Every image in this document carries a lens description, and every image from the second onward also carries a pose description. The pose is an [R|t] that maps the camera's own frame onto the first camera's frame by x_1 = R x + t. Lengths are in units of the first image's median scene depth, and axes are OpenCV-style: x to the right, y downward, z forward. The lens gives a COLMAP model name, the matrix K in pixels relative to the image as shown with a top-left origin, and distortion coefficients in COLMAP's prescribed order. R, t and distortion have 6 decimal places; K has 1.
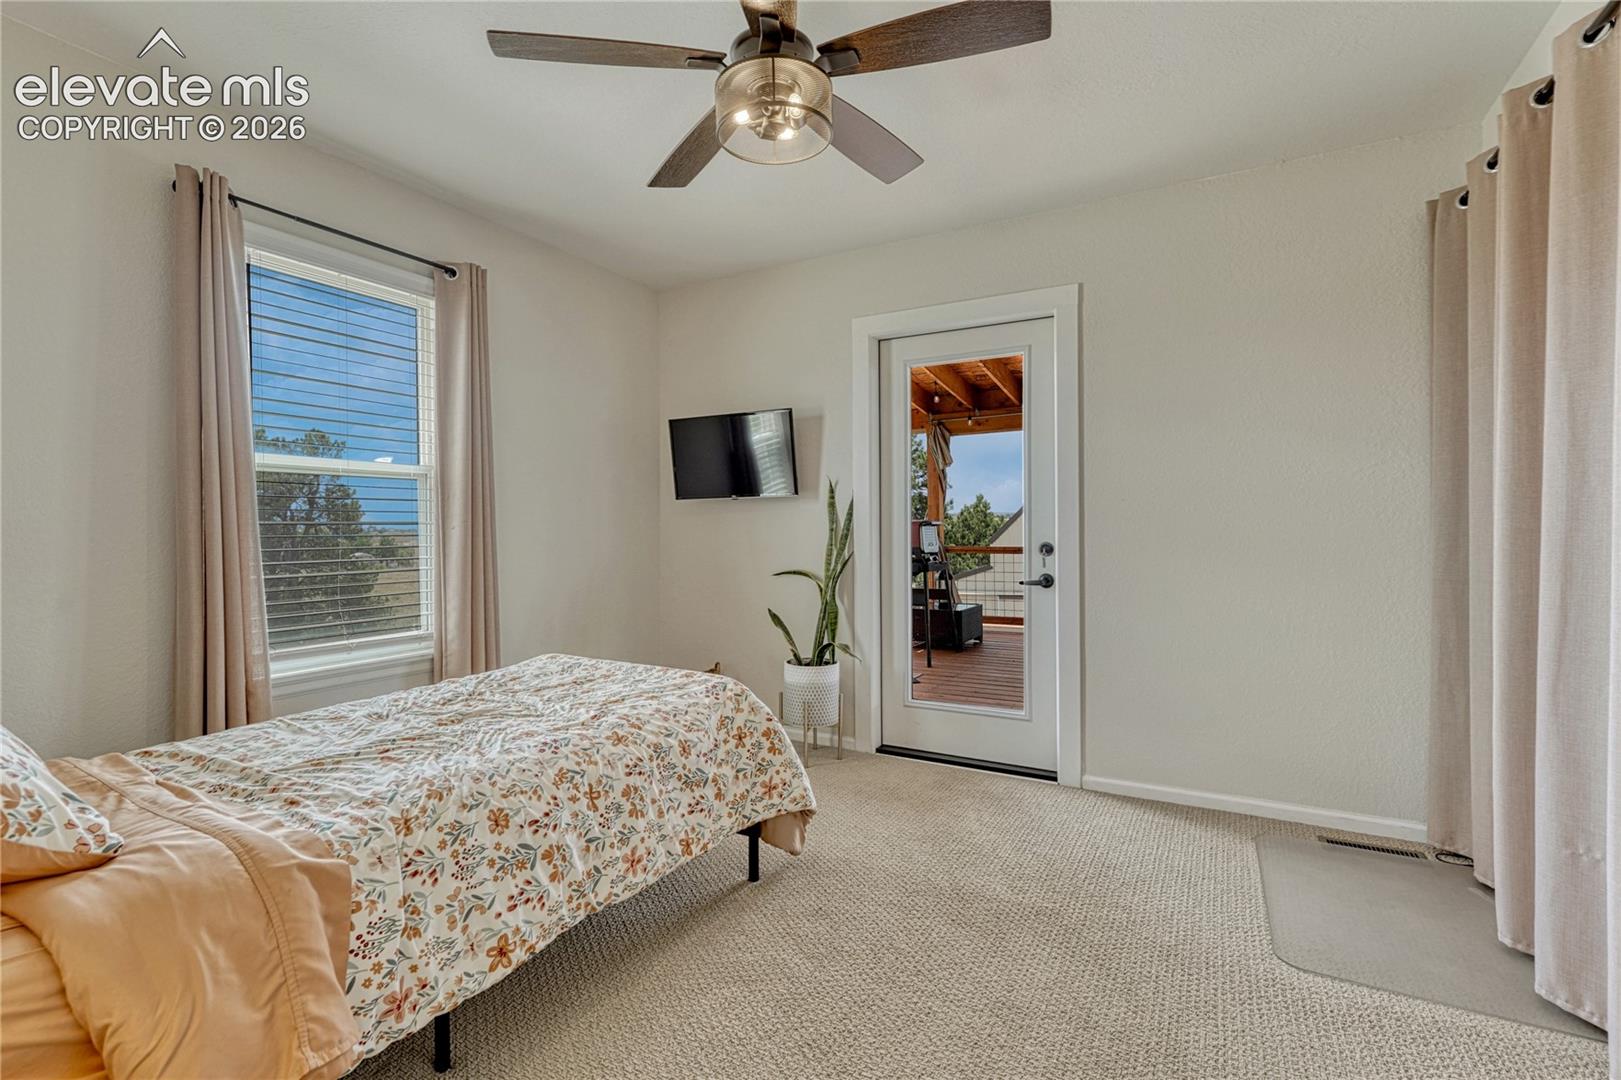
lens RADIAL K [[753.8, 0, 799.6], [0, 753.8, 546.1], [0, 0, 1]] dist [0.010638, -0.000353]
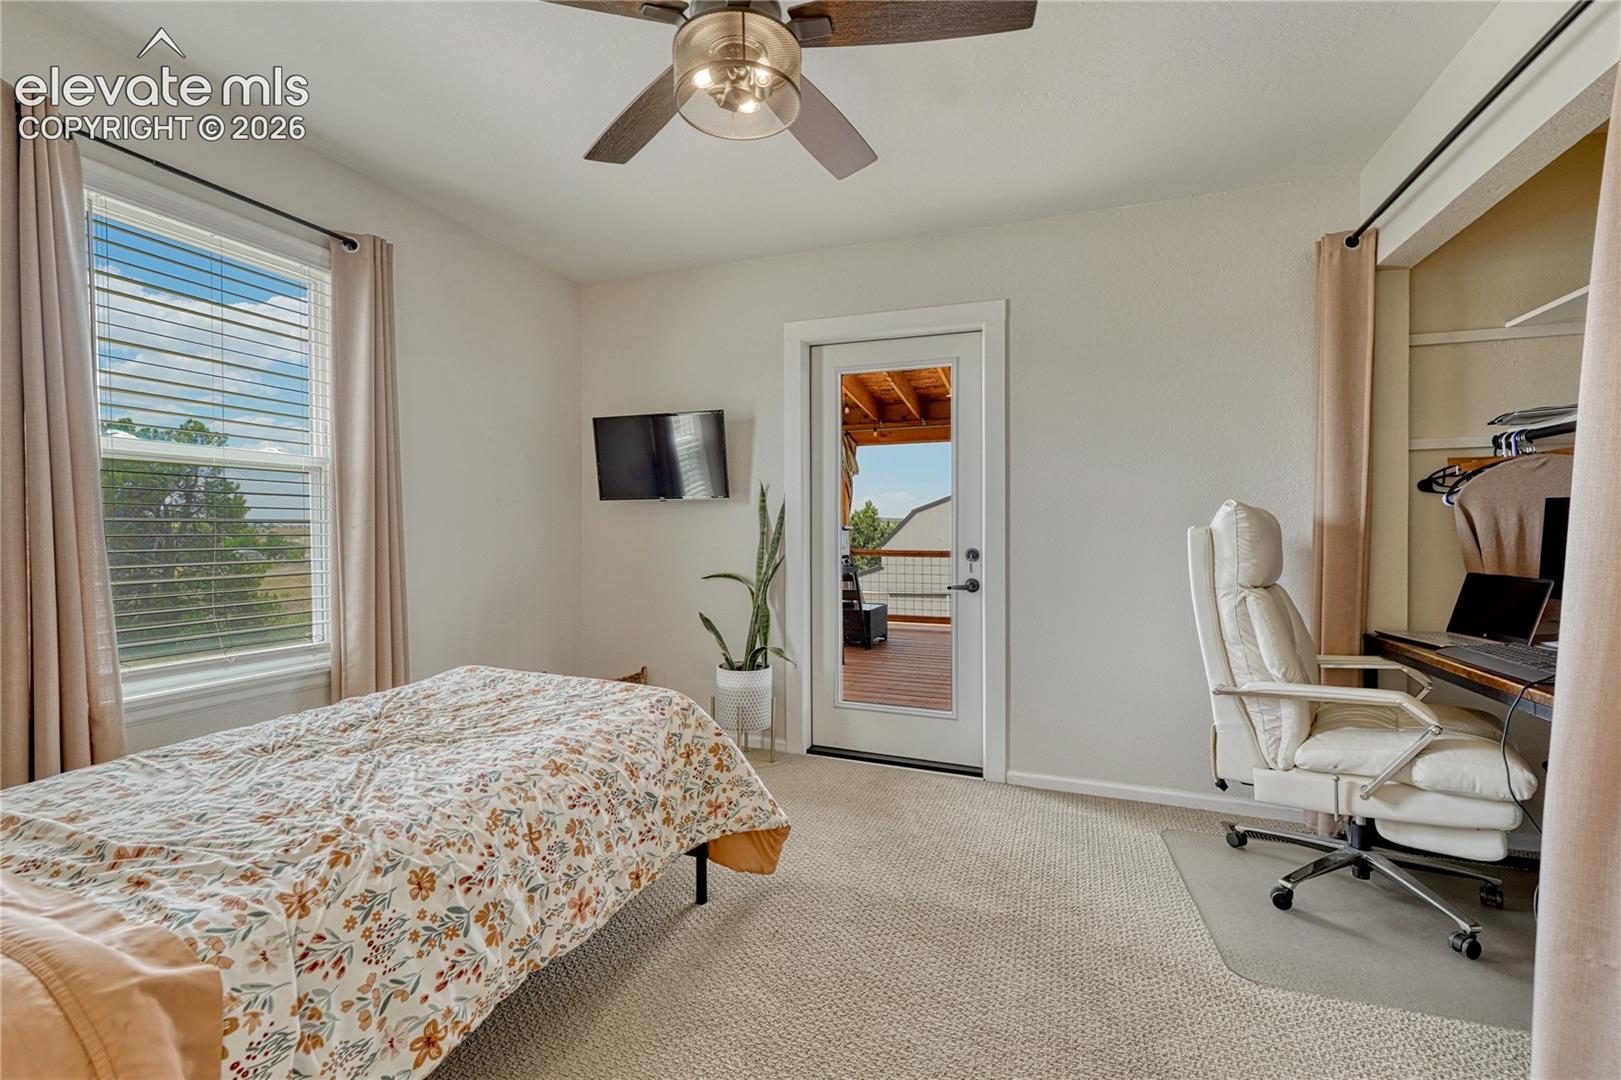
lens RADIAL K [[695.9, 0, 809.2], [0, 695.9, 562.0], [0, 0, 1]] dist [-0.004013, 0.004008]
pose [[0.987904, 0.004915, 0.154987, -0.060548], [-0.008282, 0.999743, 0.021089, -0.006316], [-0.154843, -0.022118, 0.987691, 0.115178]]
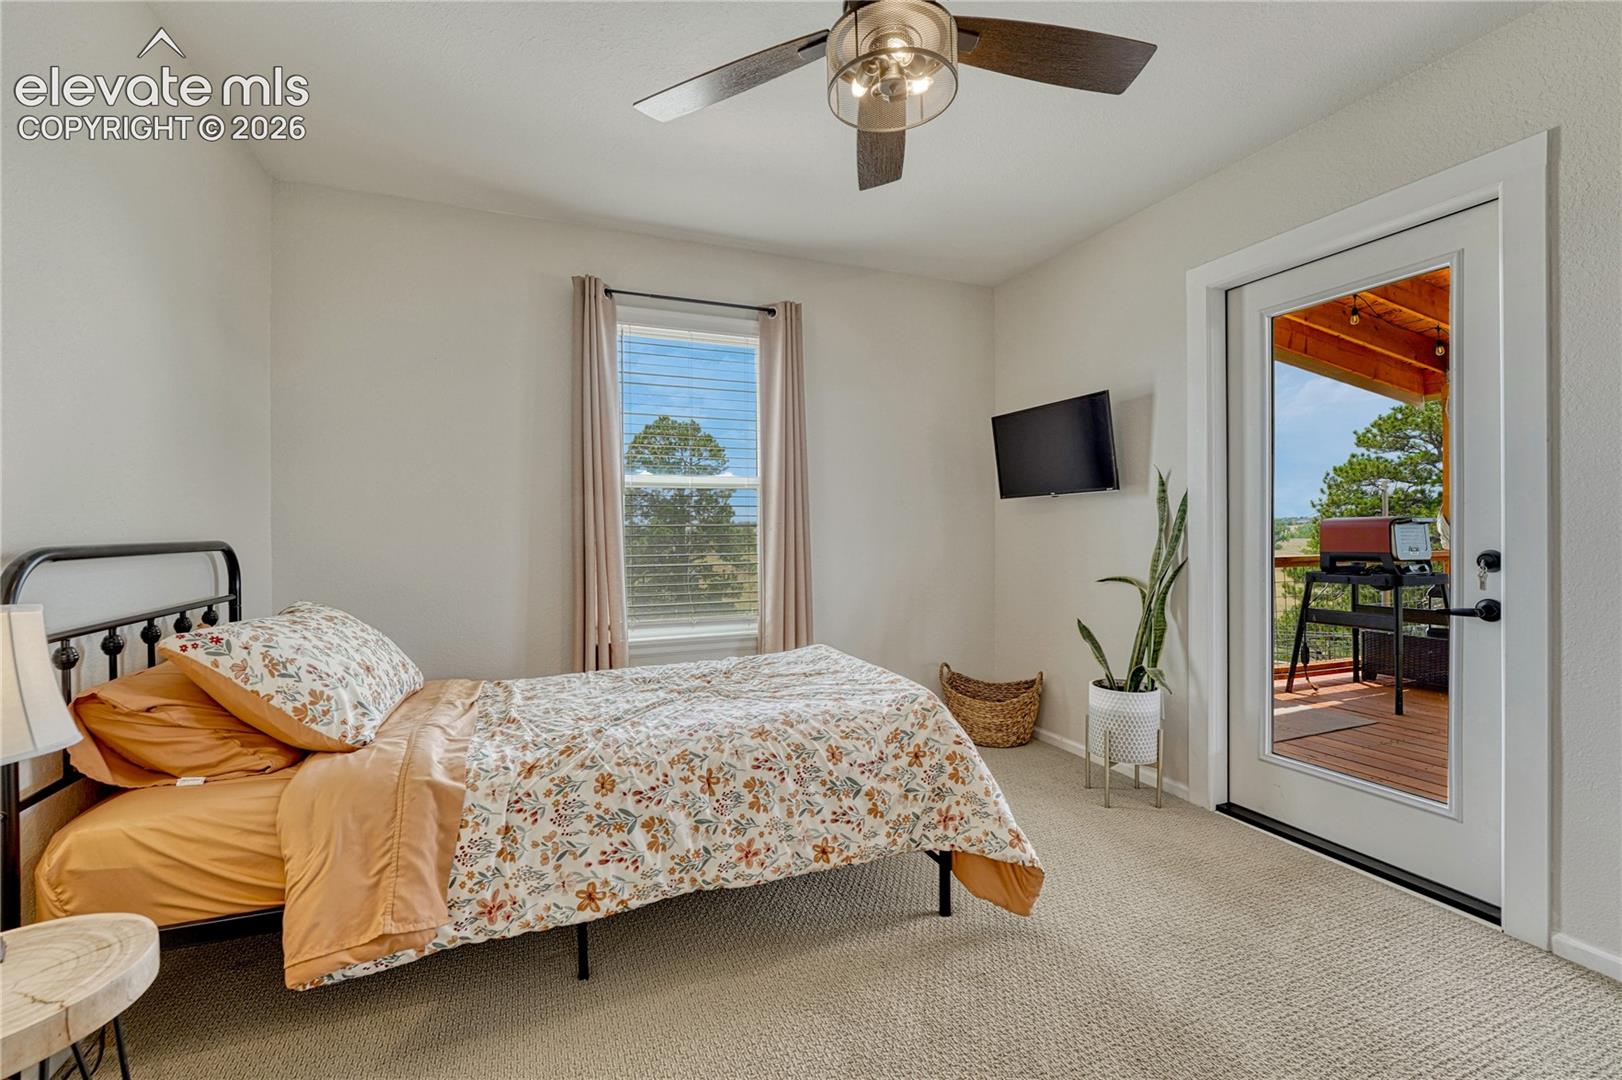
lens RADIAL K [[696.4, 0, 778.6], [0, 696.4, 544.6], [0, 0, 1]] dist [-0.004013, 0.004008]
pose [[0.781868, 0.012810, -0.623312, 0.293618], [-0.011494, 0.999915, 0.006132, -0.008397], [0.623338, 0.002370, 0.781949, 0.206090]]
